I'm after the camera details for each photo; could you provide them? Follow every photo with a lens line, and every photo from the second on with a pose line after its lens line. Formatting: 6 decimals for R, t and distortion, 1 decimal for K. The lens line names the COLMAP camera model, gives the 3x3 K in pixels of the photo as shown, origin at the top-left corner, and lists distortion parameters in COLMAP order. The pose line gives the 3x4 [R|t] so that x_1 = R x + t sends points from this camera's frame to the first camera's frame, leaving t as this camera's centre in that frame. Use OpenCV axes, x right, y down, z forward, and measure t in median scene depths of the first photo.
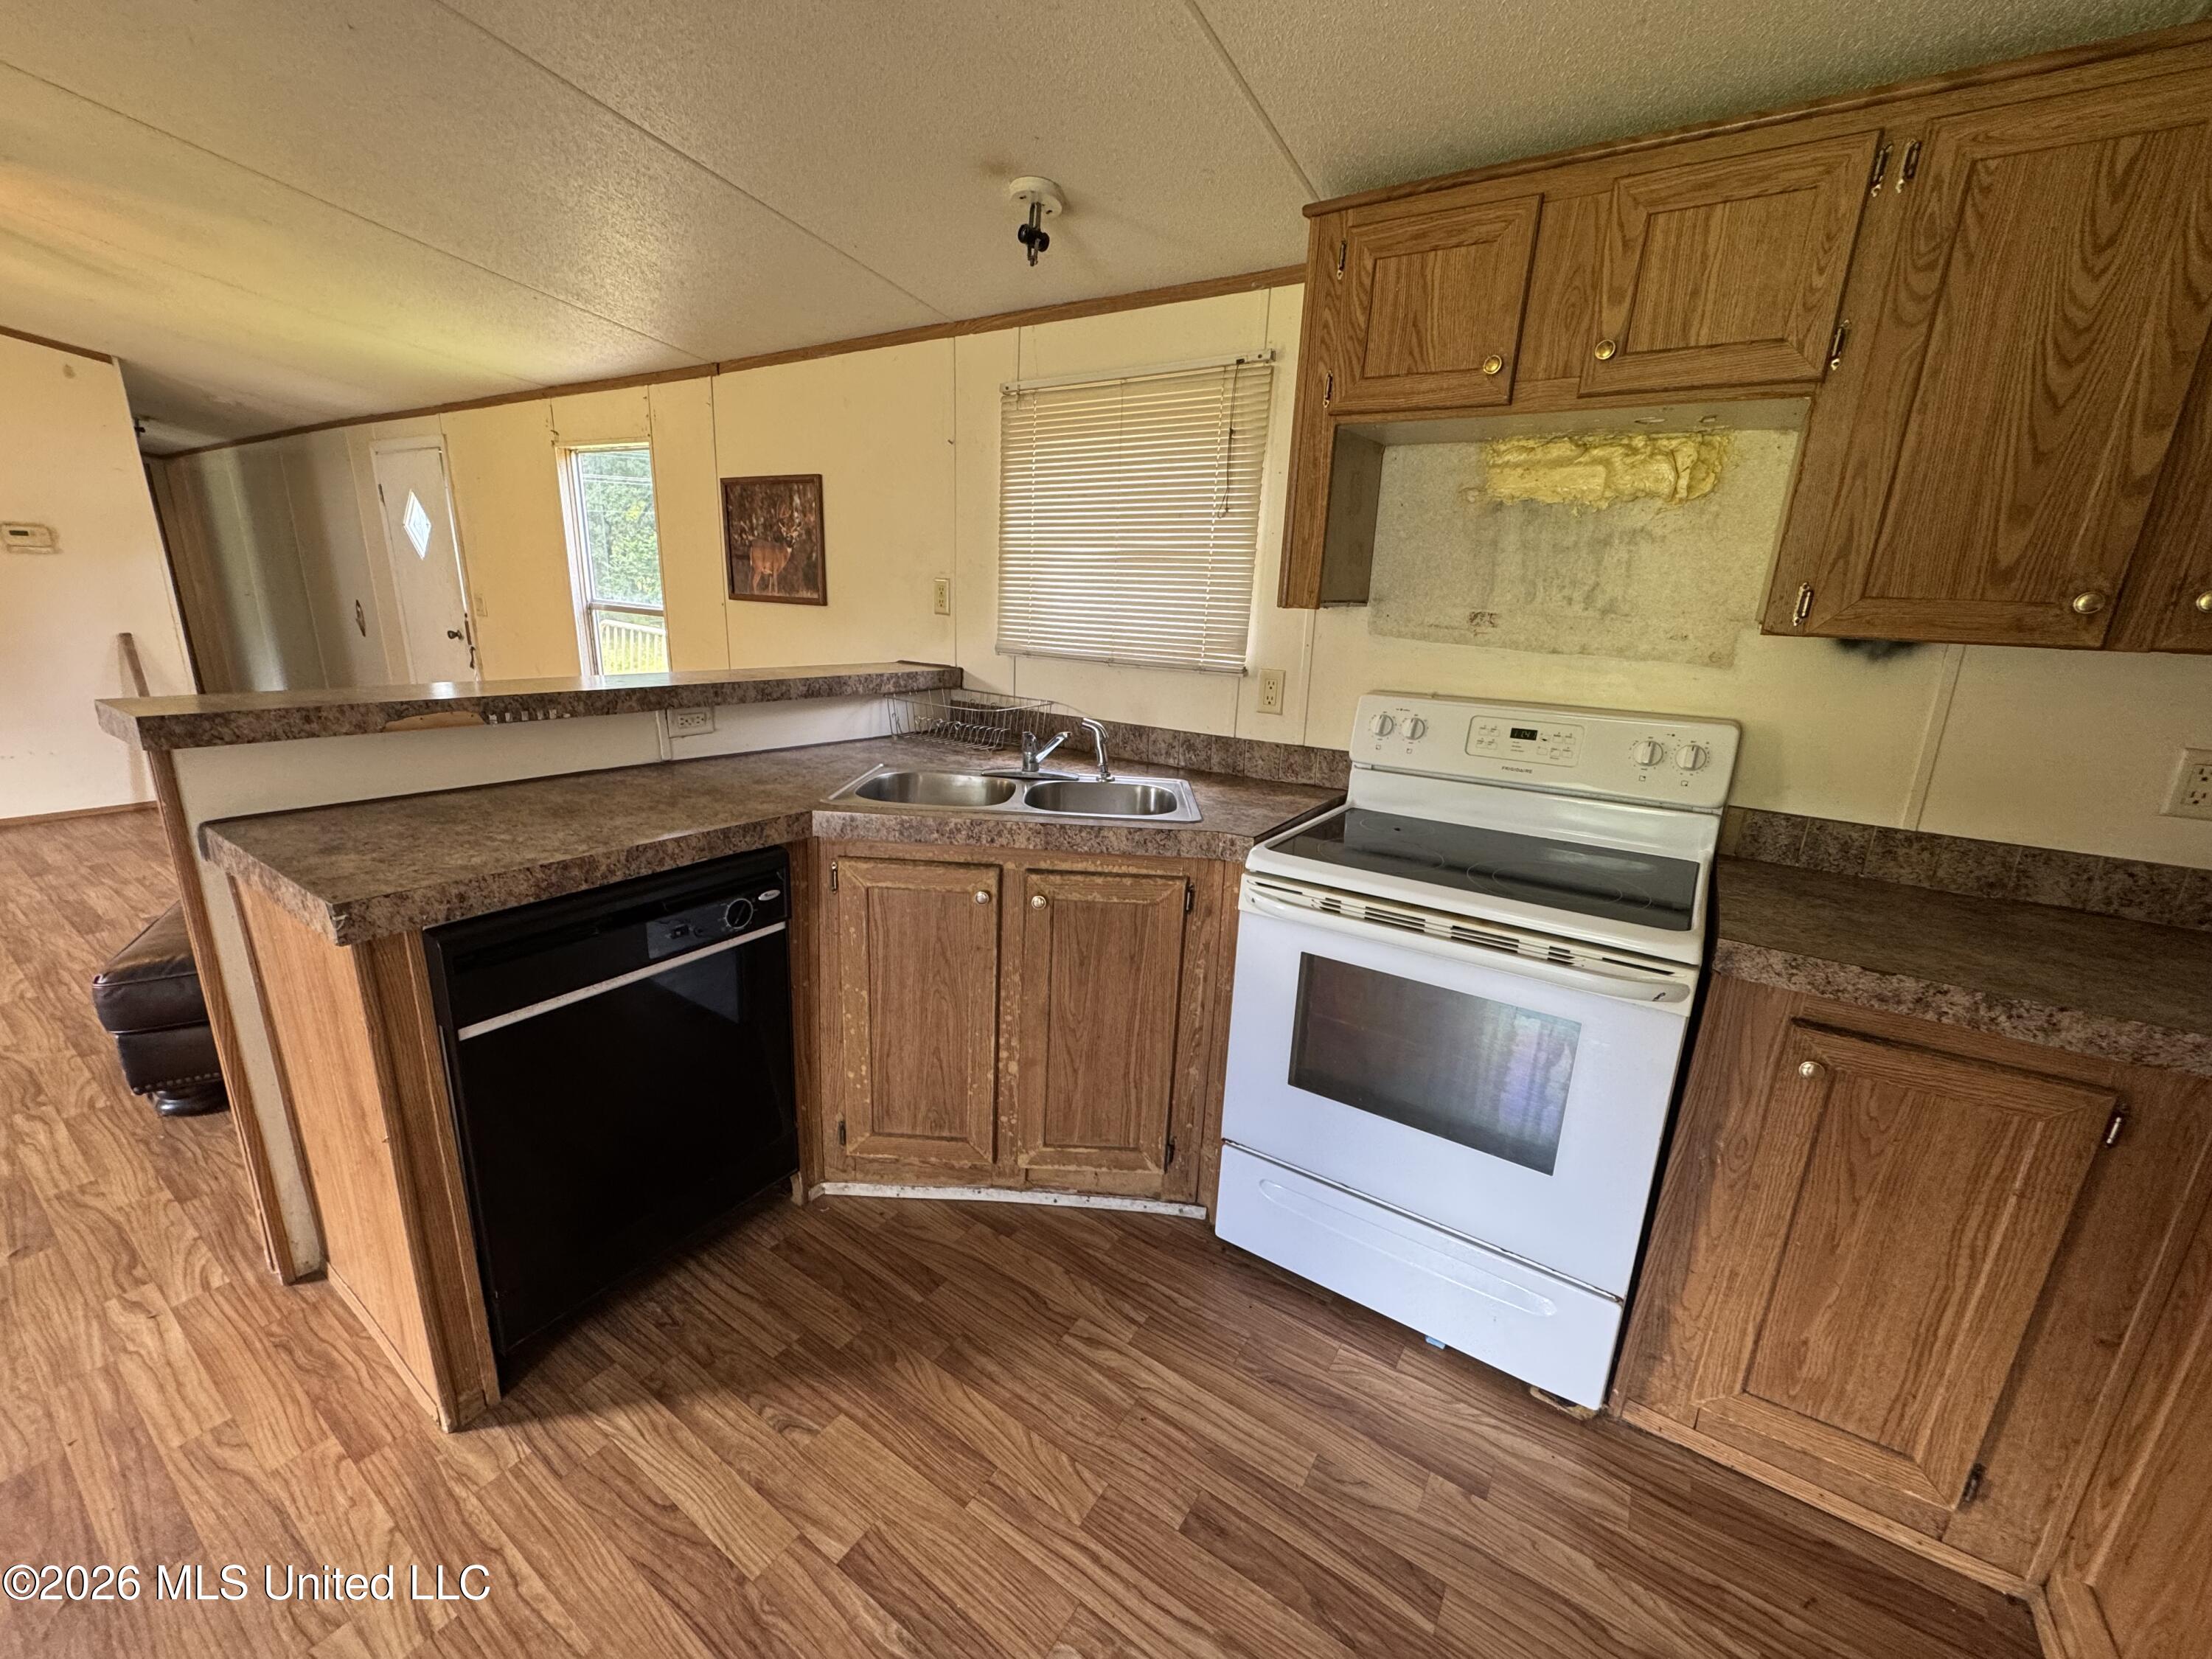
lens RADIAL K [[875.3, 0, 1105.3], [0, 875.3, 833.9], [0, 0, 1]] dist [-0.001766, 0.000005]
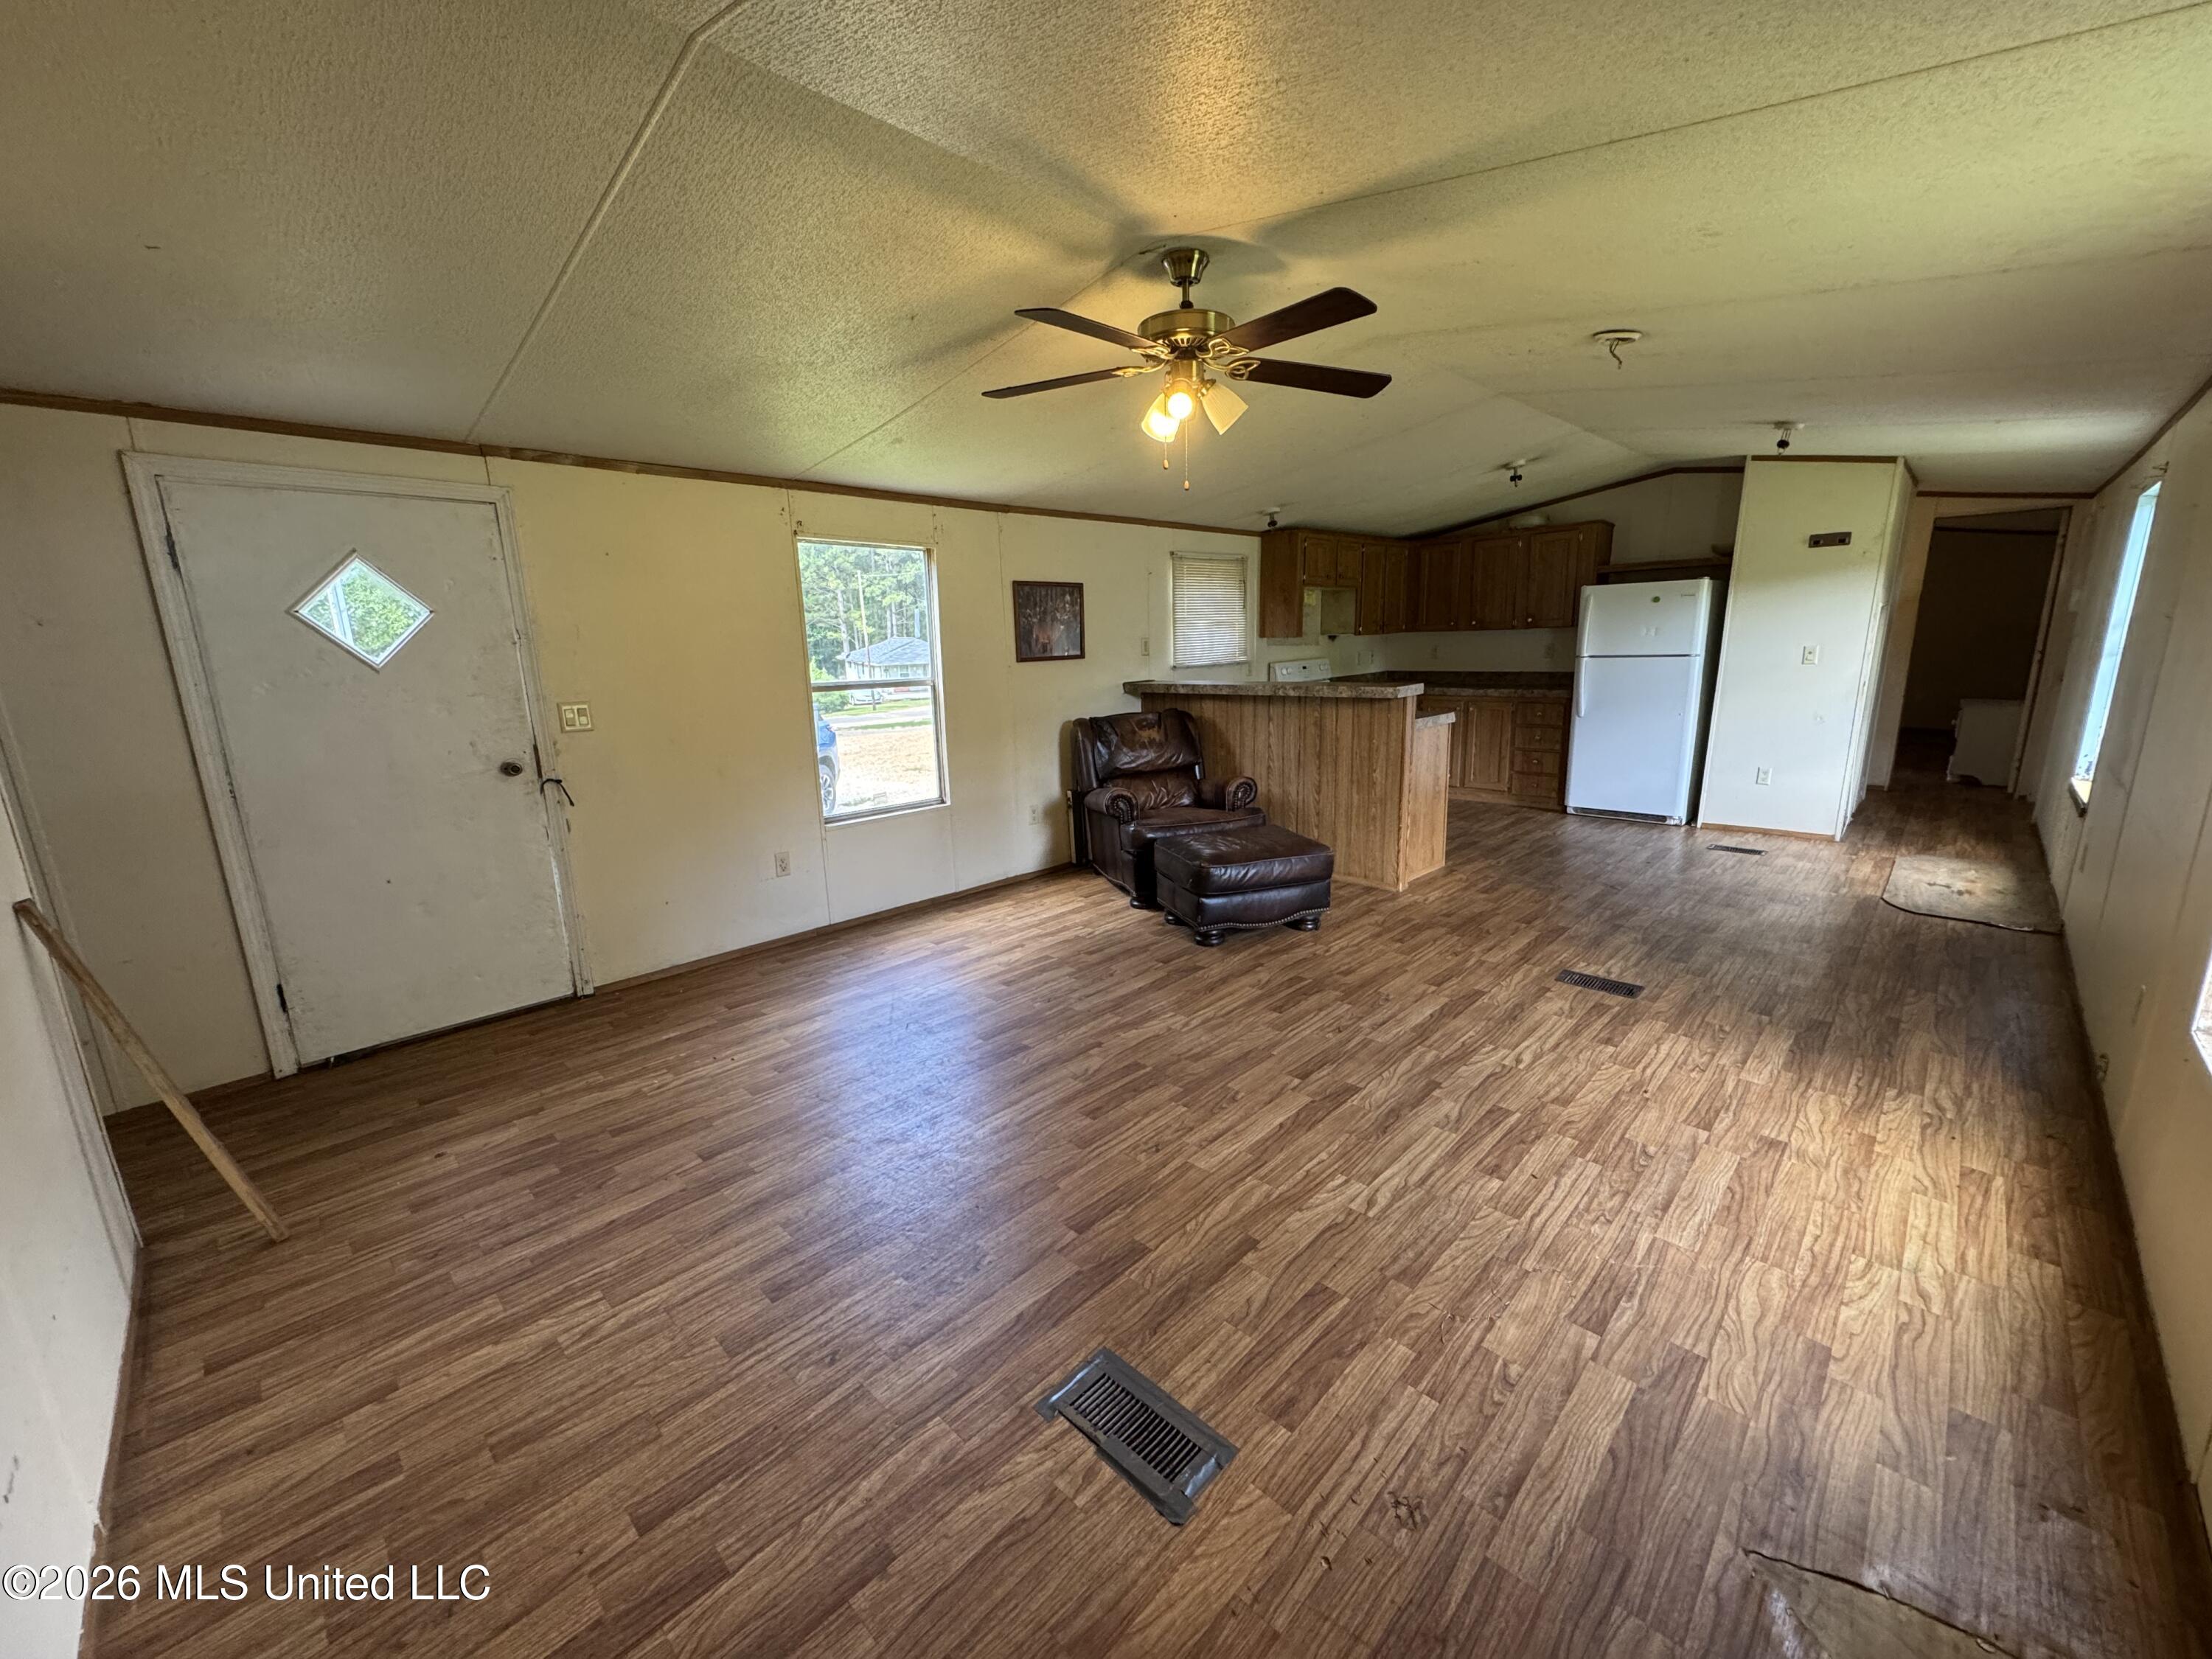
lens RADIAL K [[875.3, 0, 1105.3], [0, 875.3, 833.9], [0, 0, 1]] dist [-0.001766, 0.000005]
pose [[0.183424, -0.264544, 0.946769, -3.474106], [0.298349, 0.932663, 0.202801, -0.475815], [-0.936666, 0.245269, 0.249999, 1.075317]]
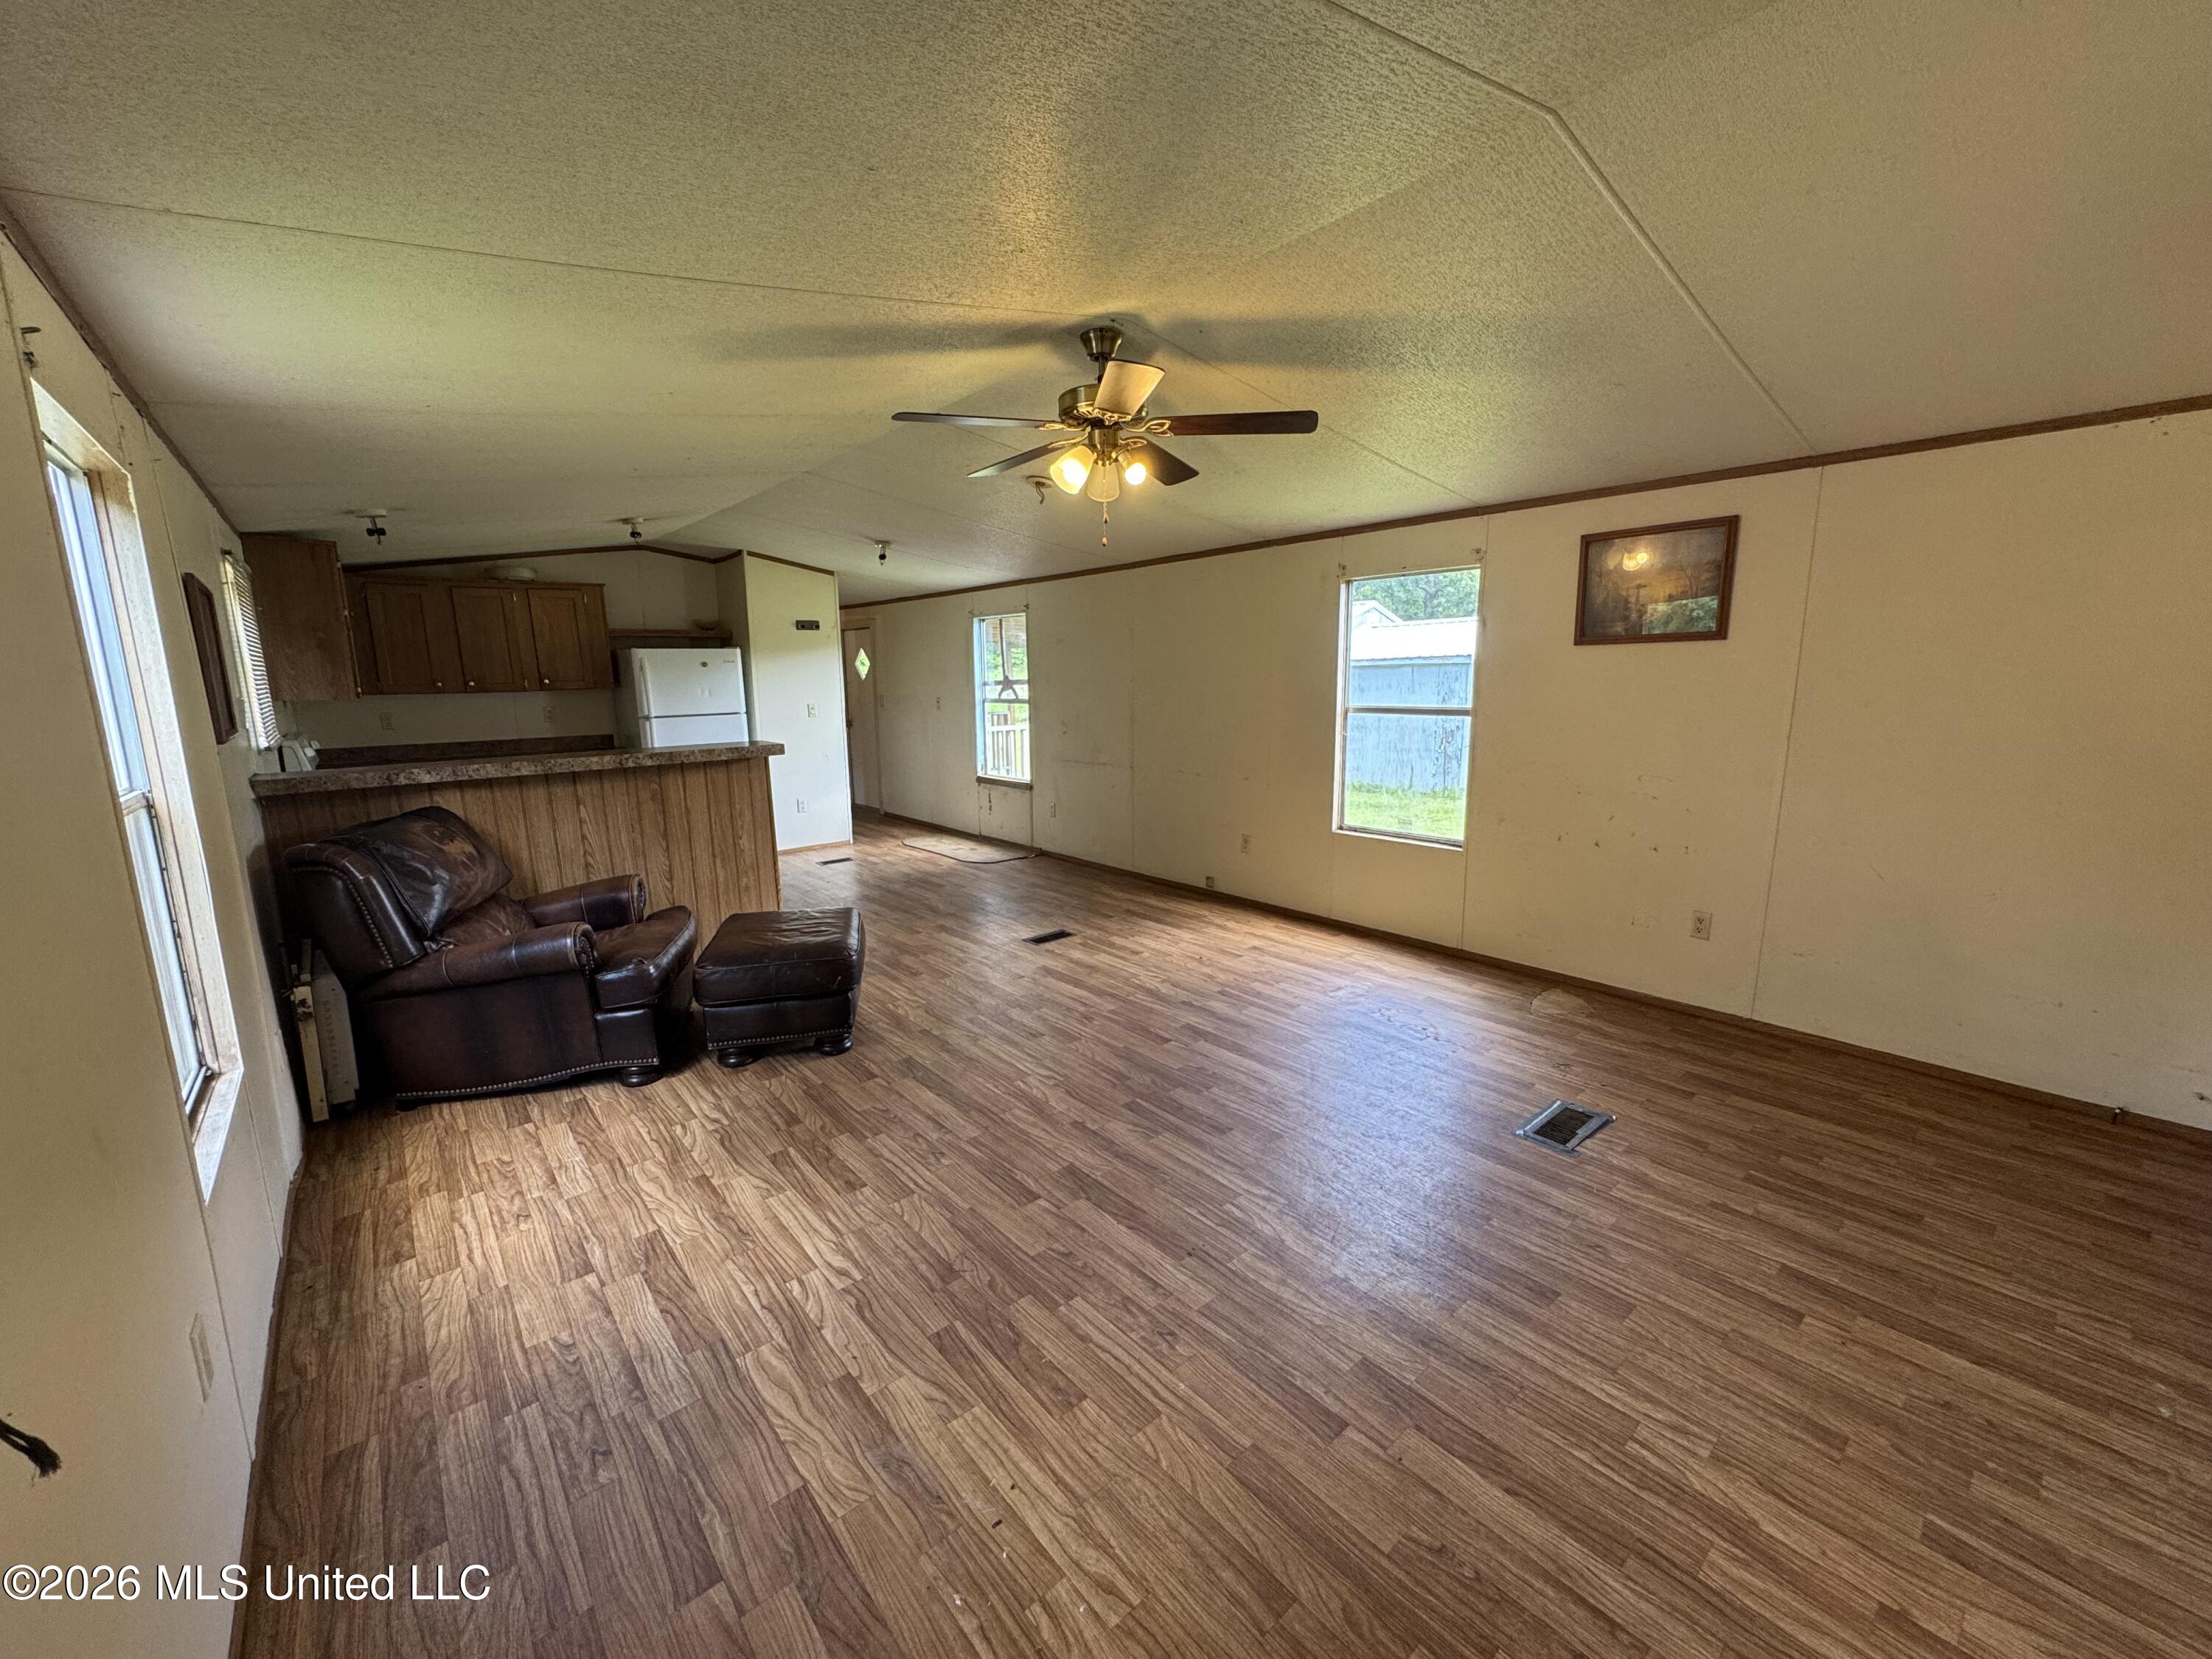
lens RADIAL K [[875.3, 0, 1105.3], [0, 875.3, 833.9], [0, 0, 1]] dist [-0.001766, 0.000005]
pose [[-0.961456, -0.077453, 0.263824, -2.403629], [0.047813, 0.897792, 0.437817, -0.884897], [-0.270769, 0.433556, -0.859484, 2.689731]]
